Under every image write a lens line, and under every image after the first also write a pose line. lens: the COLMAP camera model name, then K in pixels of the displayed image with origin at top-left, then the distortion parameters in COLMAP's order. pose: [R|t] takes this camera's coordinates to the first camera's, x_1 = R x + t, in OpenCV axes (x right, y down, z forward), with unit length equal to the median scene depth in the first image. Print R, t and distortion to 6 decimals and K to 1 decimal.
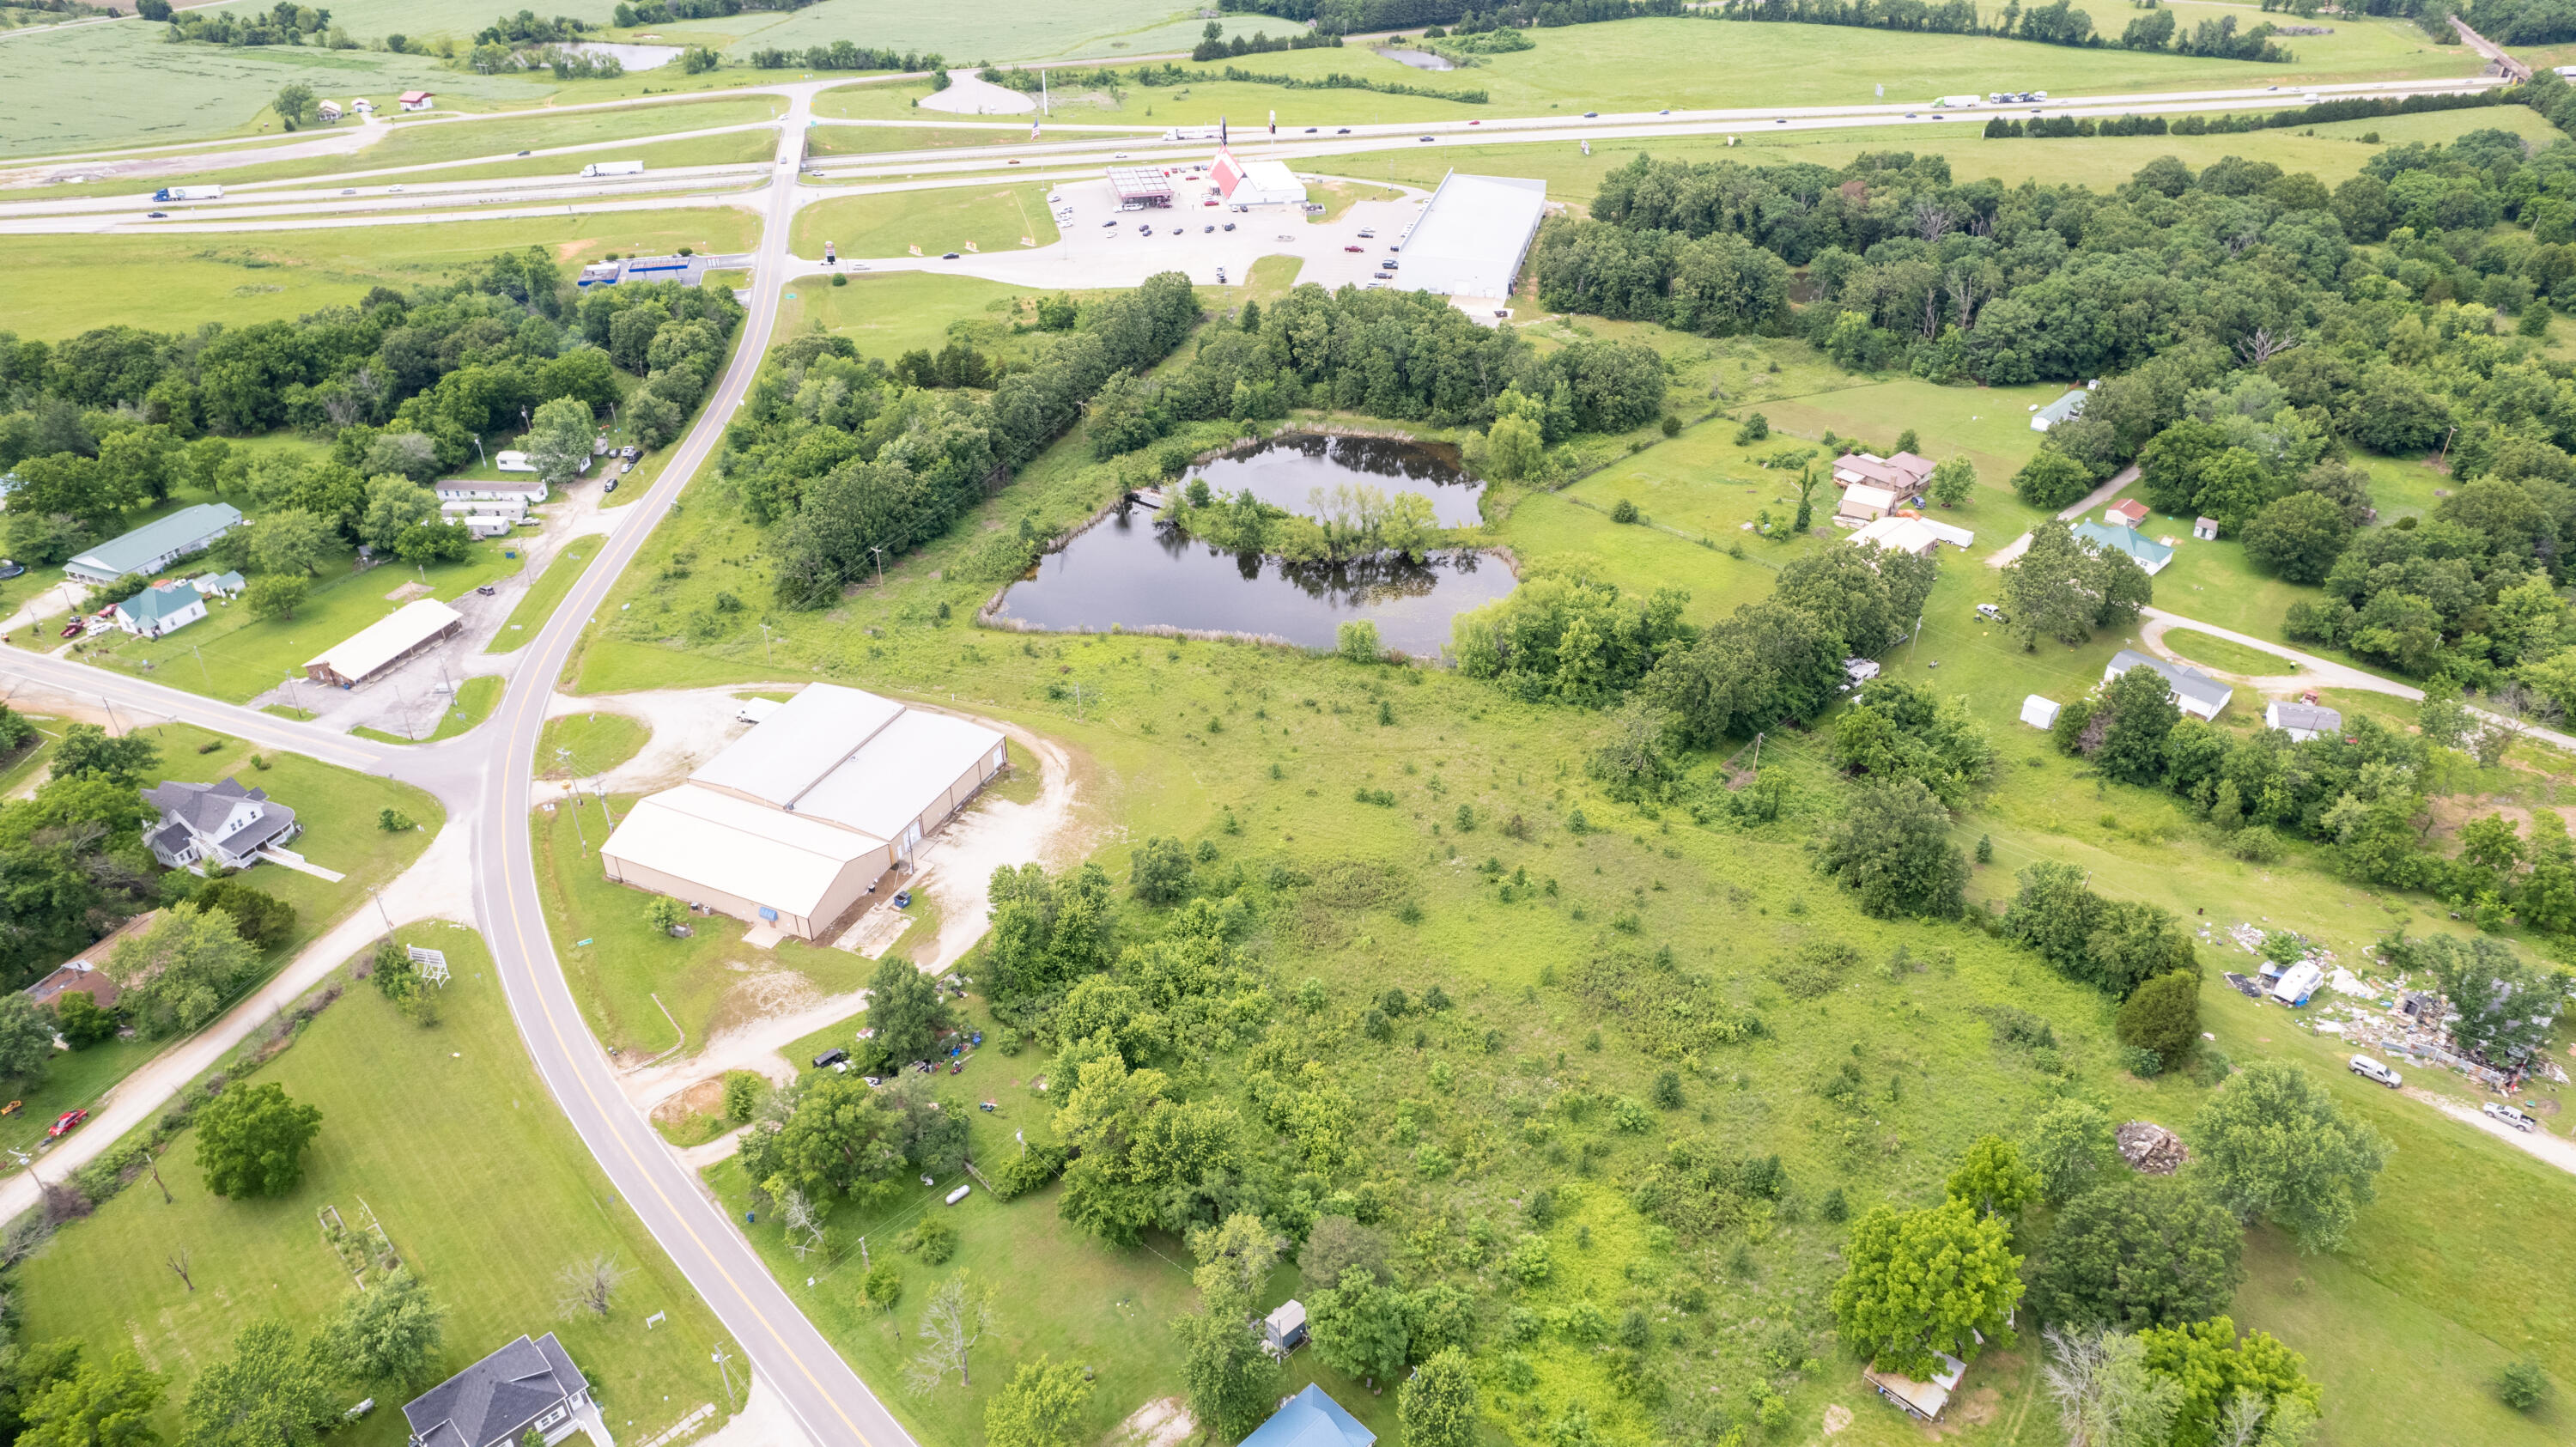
lens RADIAL K [[1654.0, 0, 1288.0], [0, 1654.0, 723.5], [0, 0, 1]] dist [-0.083385, 0.071973]
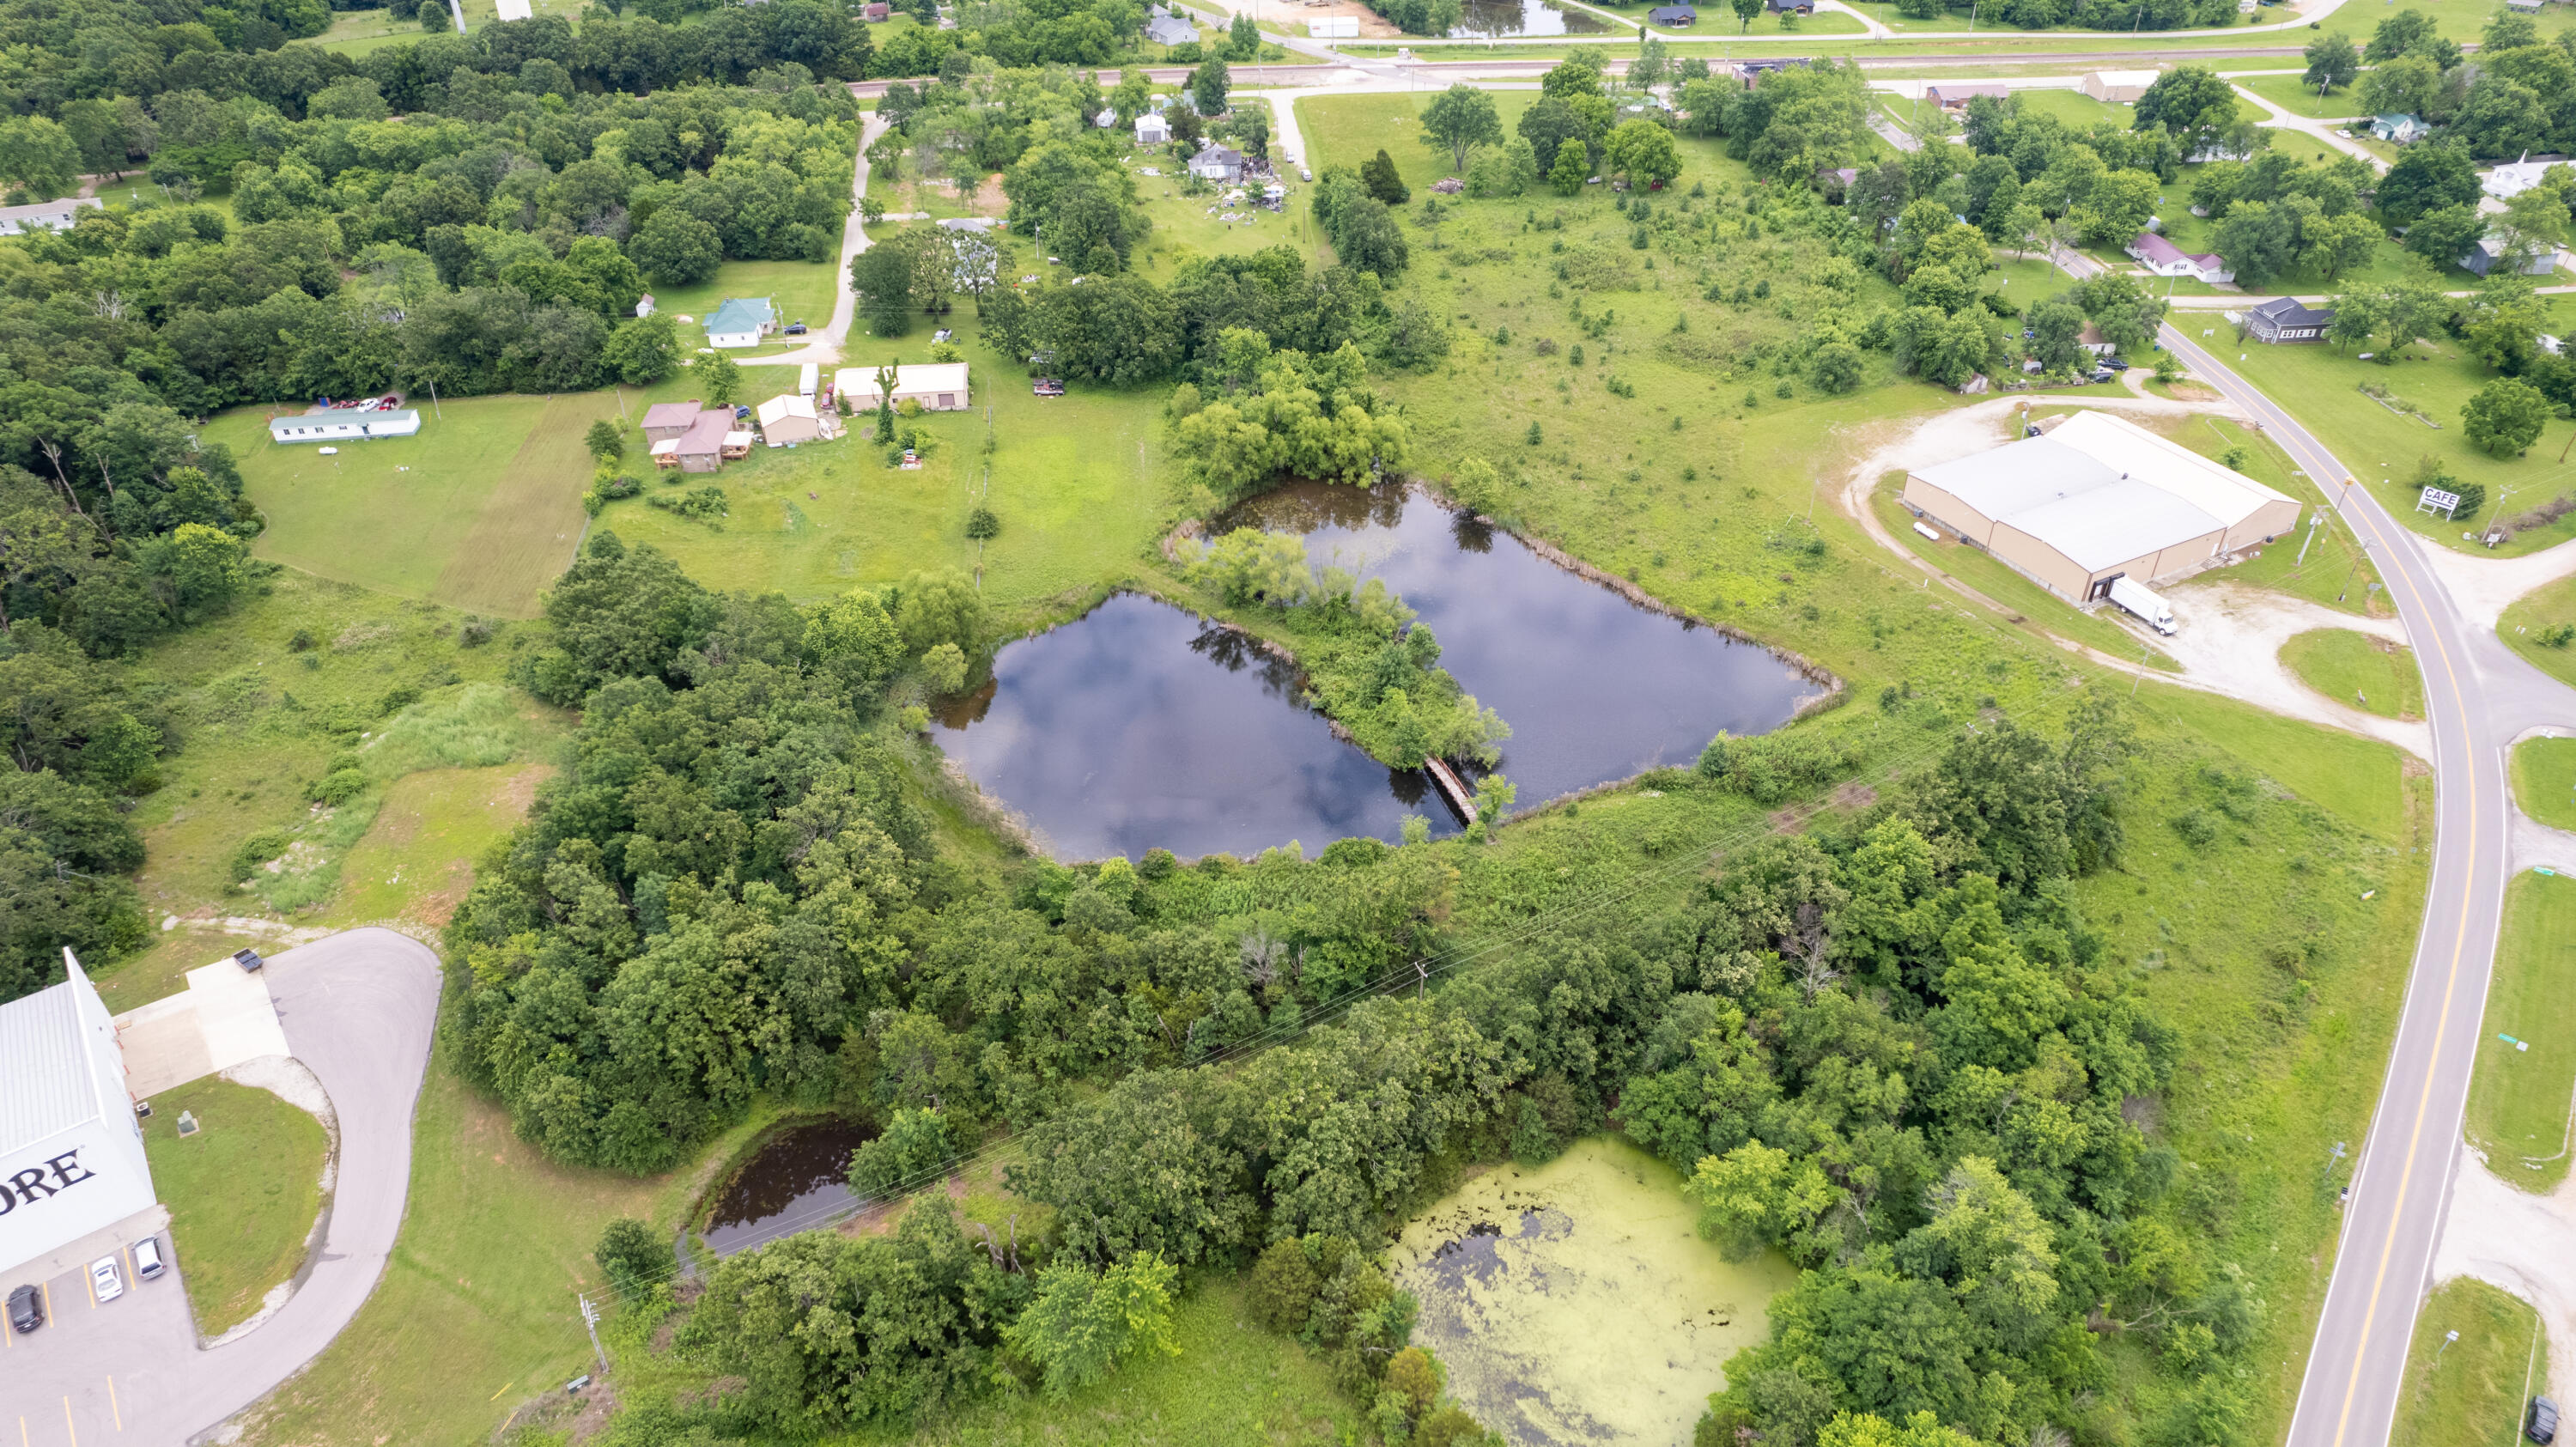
lens RADIAL K [[1654.0, 0, 1288.0], [0, 1654.0, 723.5], [0, 0, 1]] dist [-0.083385, 0.071973]
pose [[-0.783172, -0.363774, 0.504292, -0.257752], [0.333135, 0.439327, 0.834274, -0.529578], [-0.525036, 0.821377, -0.222882, 0.907584]]
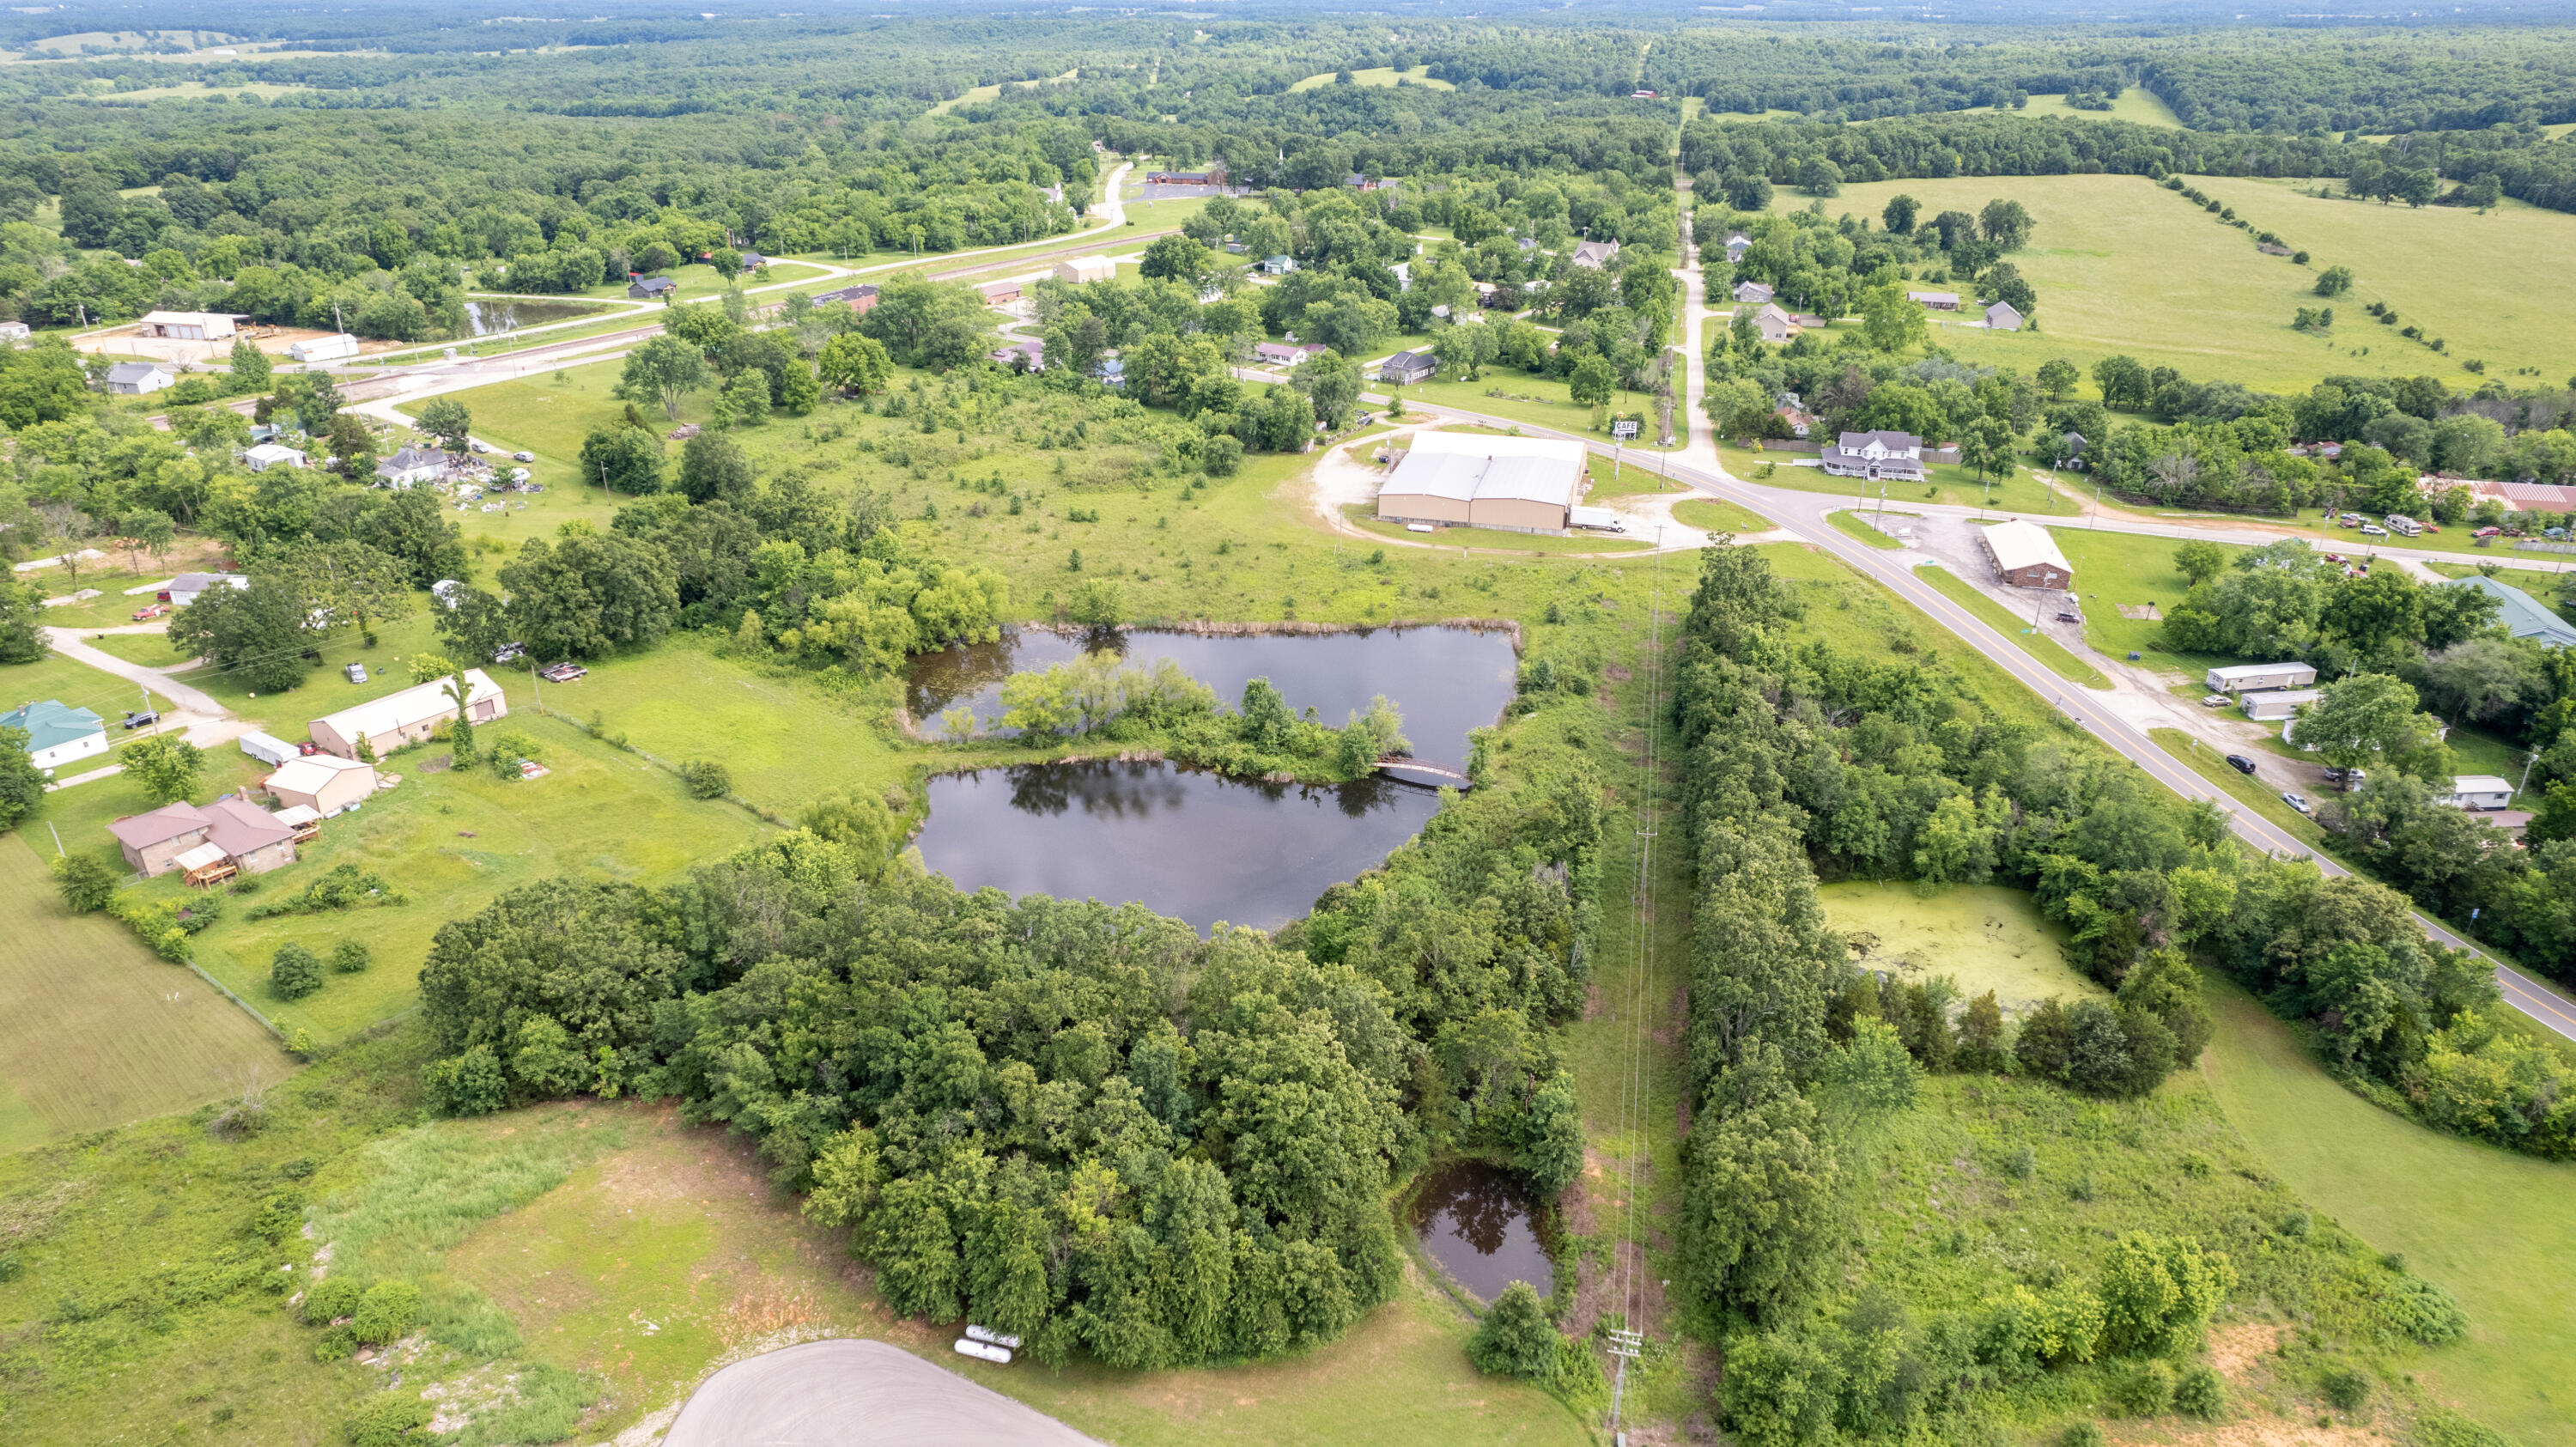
lens RADIAL K [[1654.0, 0, 1288.0], [0, 1654.0, 723.5], [0, 0, 1]] dist [-0.083385, 0.071973]
pose [[-0.985842, 0.061068, -0.156162, 0.061952], [-0.097899, 0.546471, 0.831736, -0.554322], [0.136130, 0.835248, -0.532756, 1.057812]]
